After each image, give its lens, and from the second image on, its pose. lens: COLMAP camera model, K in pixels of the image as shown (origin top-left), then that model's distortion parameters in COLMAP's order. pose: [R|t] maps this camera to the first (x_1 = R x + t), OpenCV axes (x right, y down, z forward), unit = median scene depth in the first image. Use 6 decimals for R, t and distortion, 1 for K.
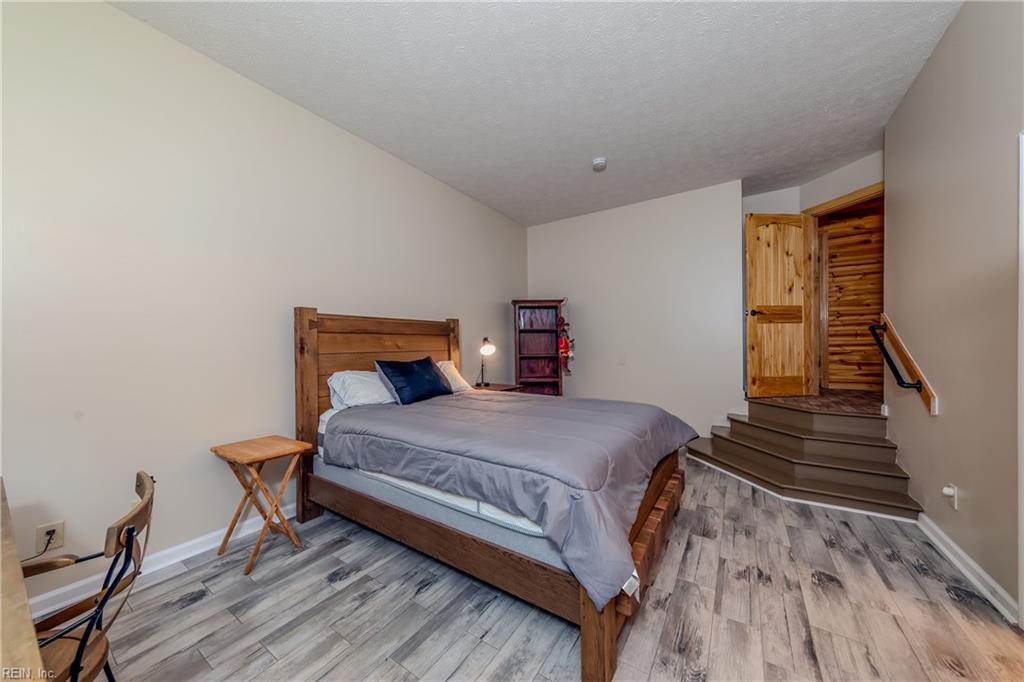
lens RADIAL K [[350.7, 0, 507.9], [0, 350.7, 343.0], [0, 0, 1]] dist [0.009342, -0.000008]
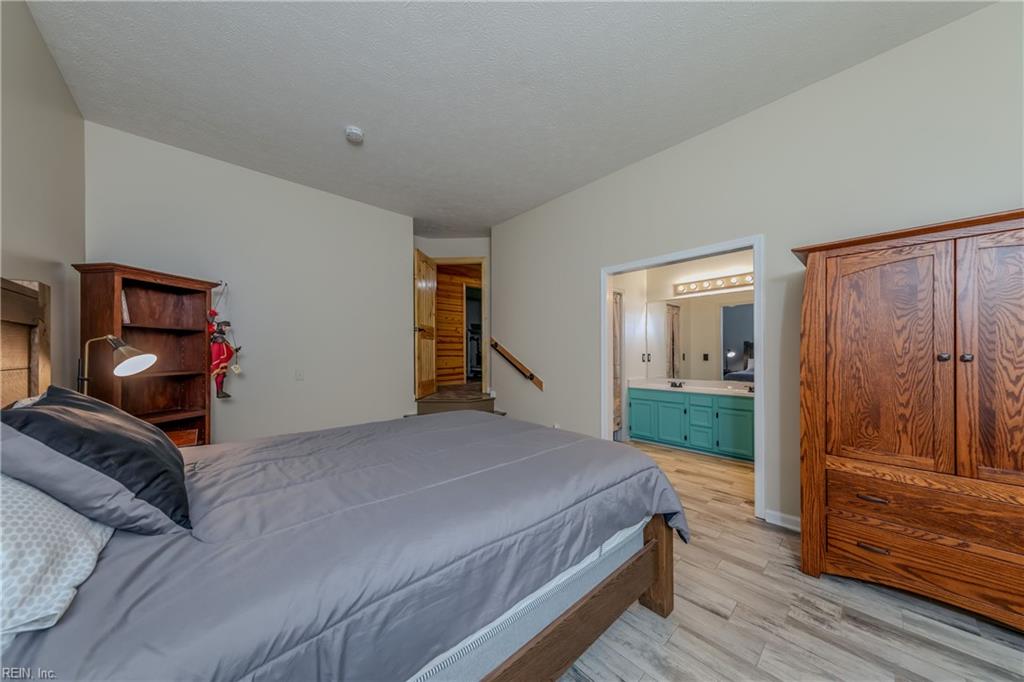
lens RADIAL K [[333.7, 0, 510.6], [0, 333.7, 350.2], [0, 0, 1]] dist [0.005791, -0.001289]
pose [[0.240716, 0.019381, 0.970402, -0.625191], [-0.002439, 0.999810, -0.019364, 0.013477], [-0.970593, 0.002294, 0.240717, 0.705719]]
